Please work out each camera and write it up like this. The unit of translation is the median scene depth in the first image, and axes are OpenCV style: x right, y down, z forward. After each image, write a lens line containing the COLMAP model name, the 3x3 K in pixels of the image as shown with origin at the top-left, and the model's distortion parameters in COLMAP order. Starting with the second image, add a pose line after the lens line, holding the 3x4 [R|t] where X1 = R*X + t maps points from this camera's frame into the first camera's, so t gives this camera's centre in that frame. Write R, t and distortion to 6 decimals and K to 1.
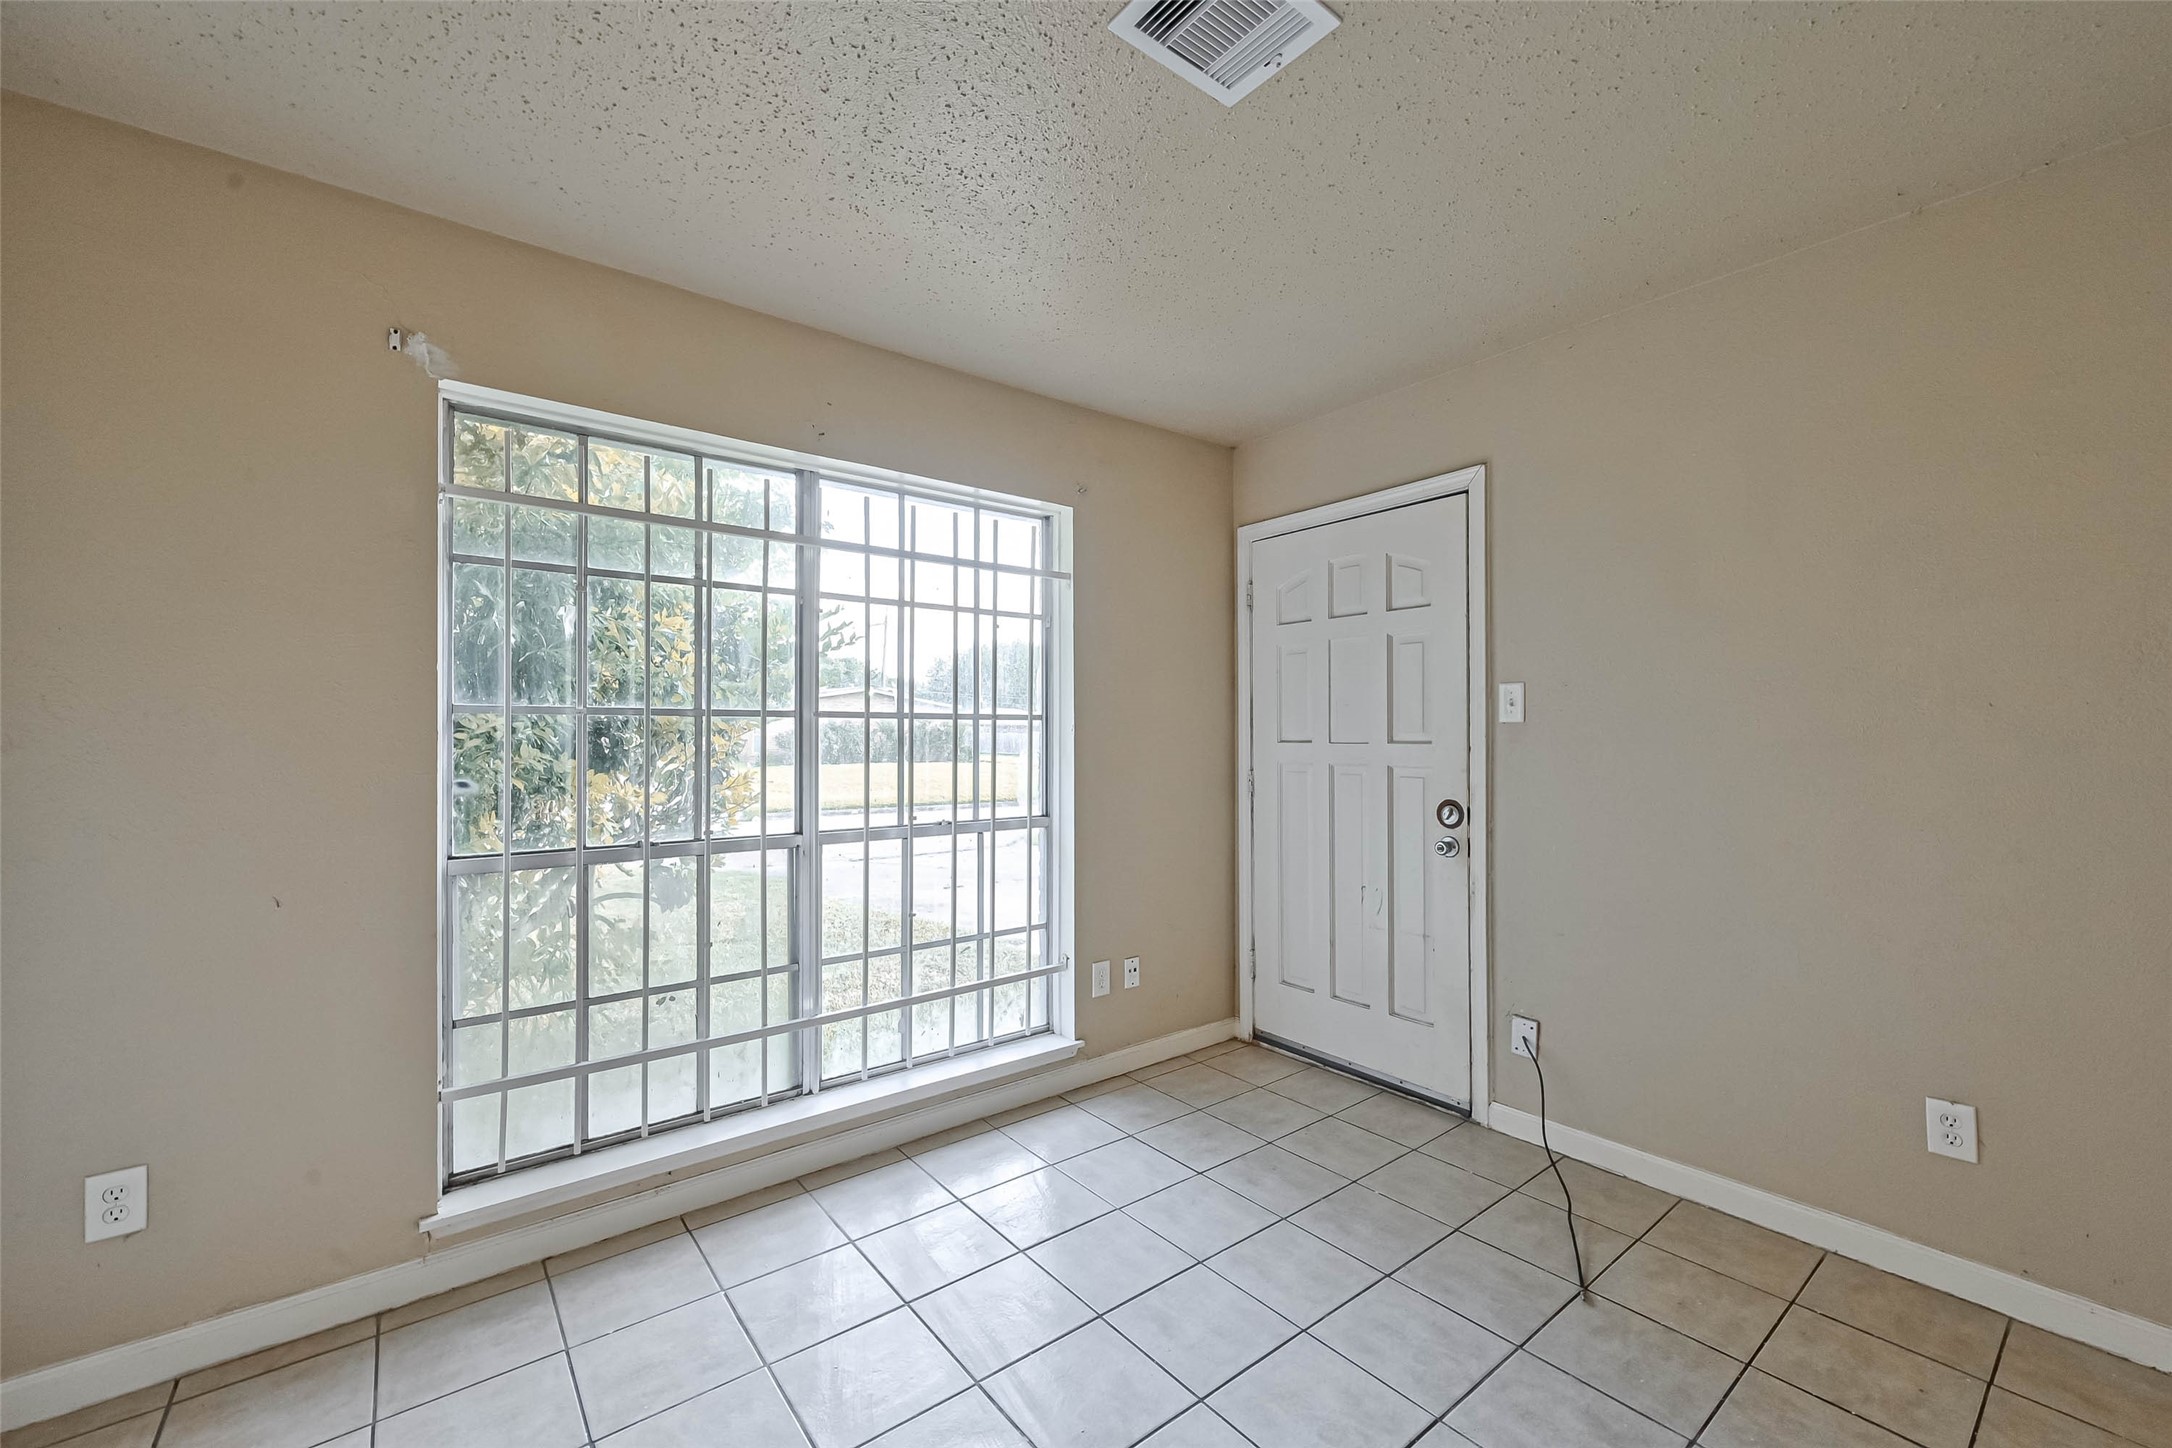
lens RADIAL K [[876.0, 0, 1086.0], [0, 876.0, 724.0], [0, 0, 1]] dist [0.001941, 0.000399]
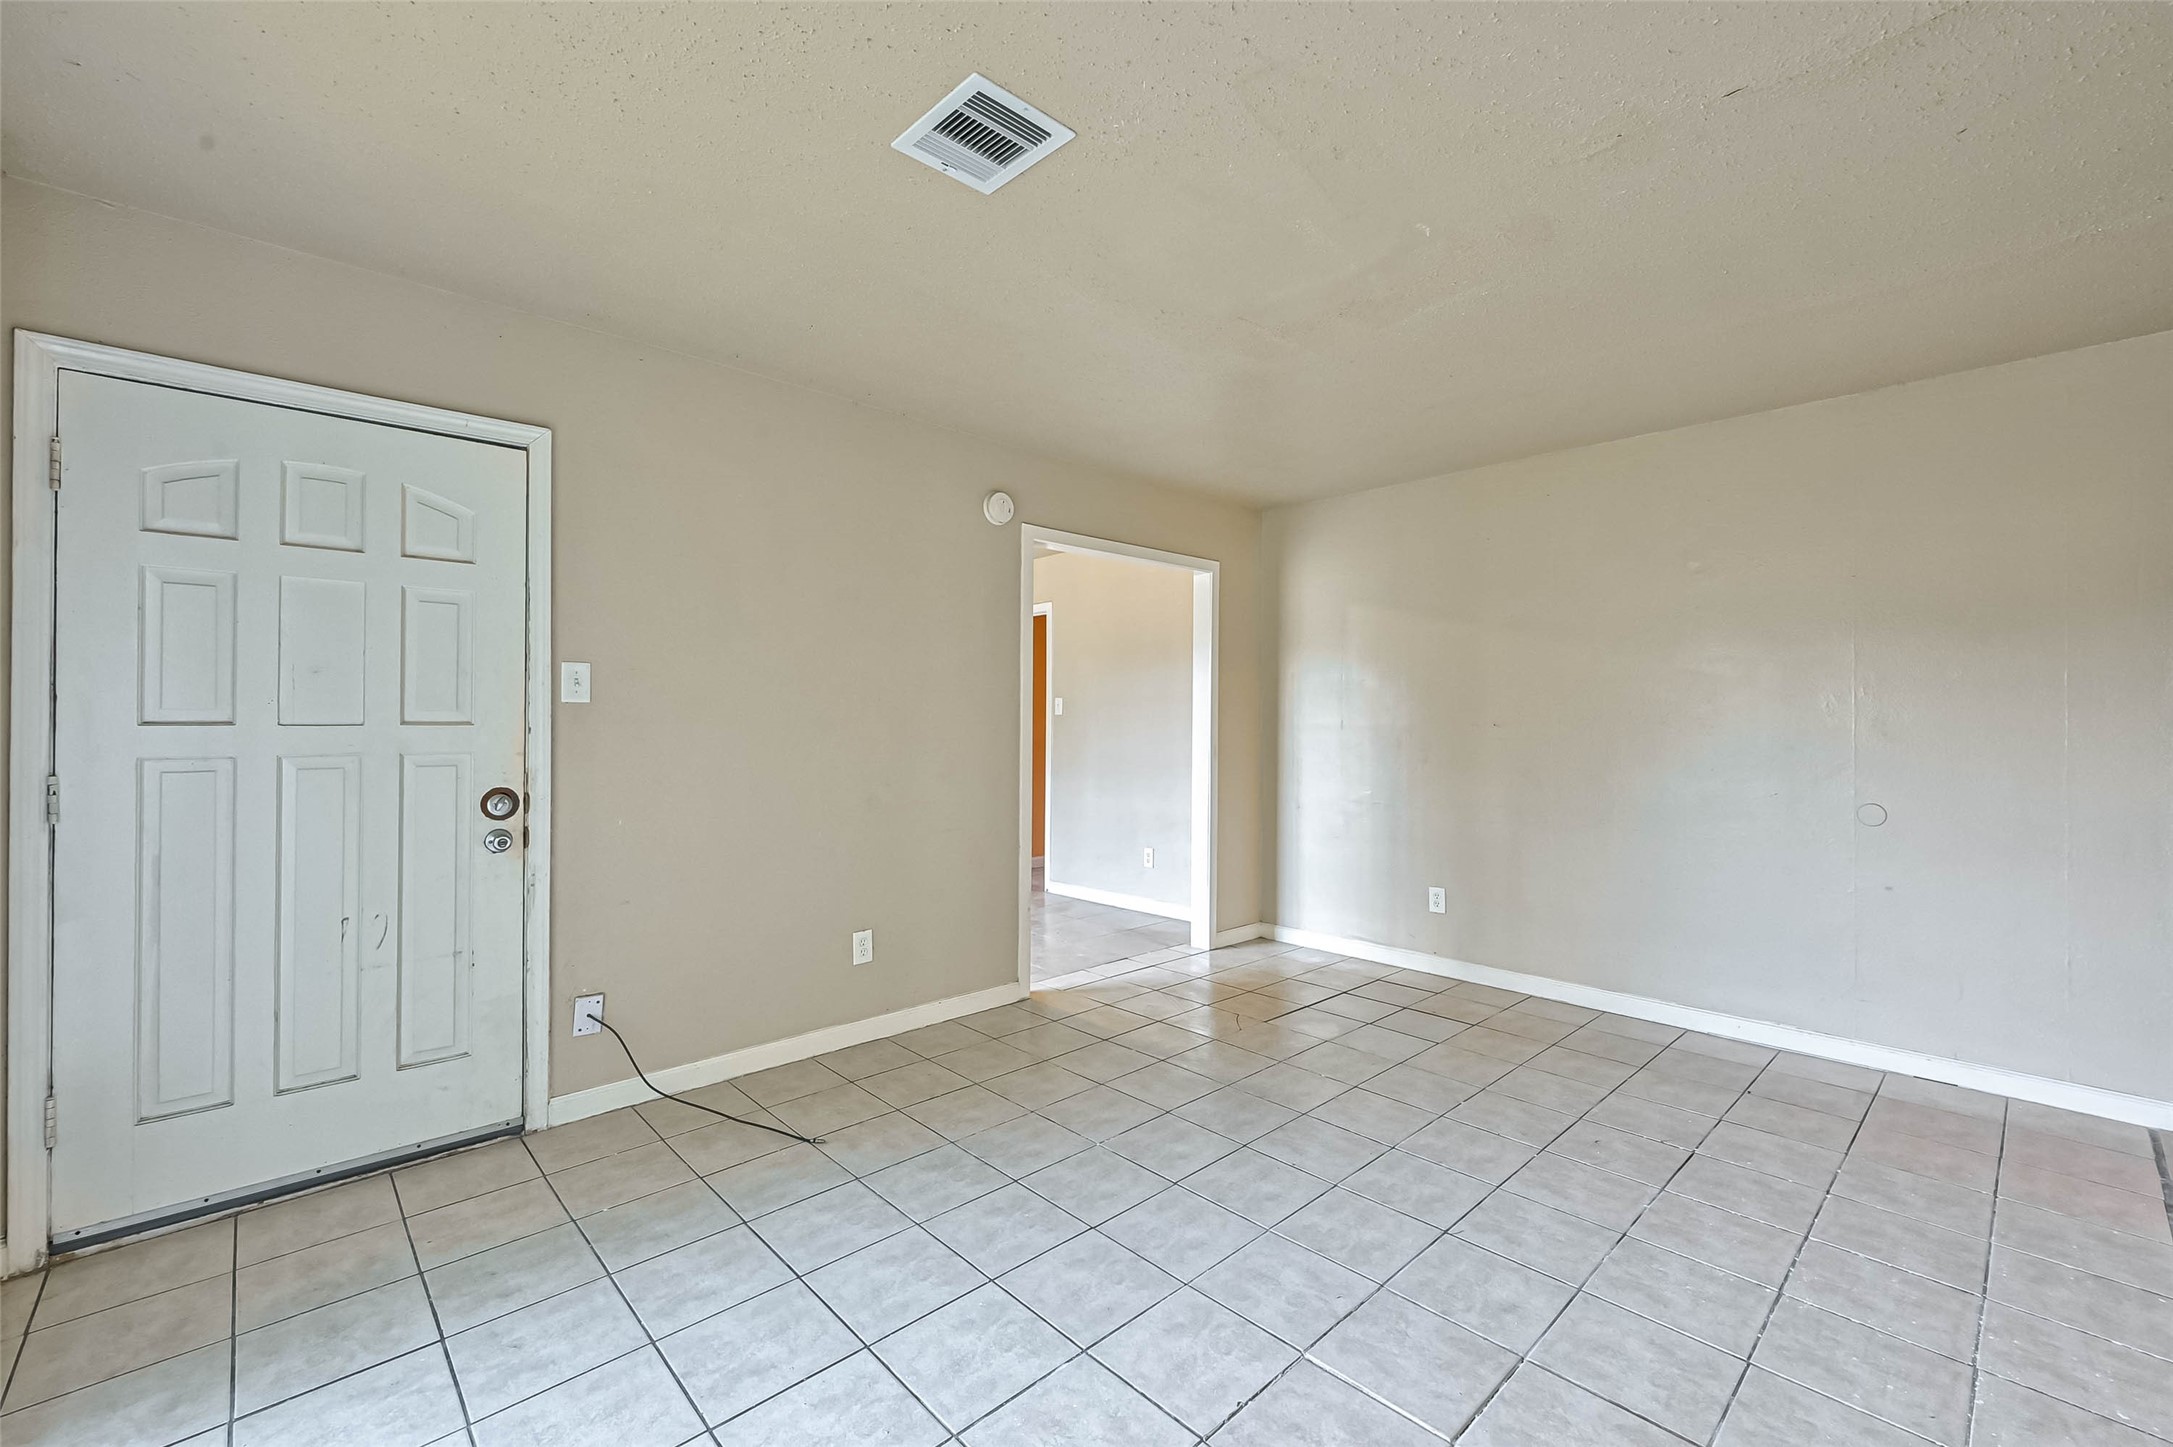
lens RADIAL K [[900.8, 0, 1111.9], [0, 900.8, 727.1], [0, 0, 1]] dist [0.001150, 0.000036]
pose [[-0.104476, -0.005479, 0.994512, -0.563755], [-0.014021, 0.999894, 0.004036, 0.012729], [-0.994429, -0.013523, -0.104542, 0.488258]]
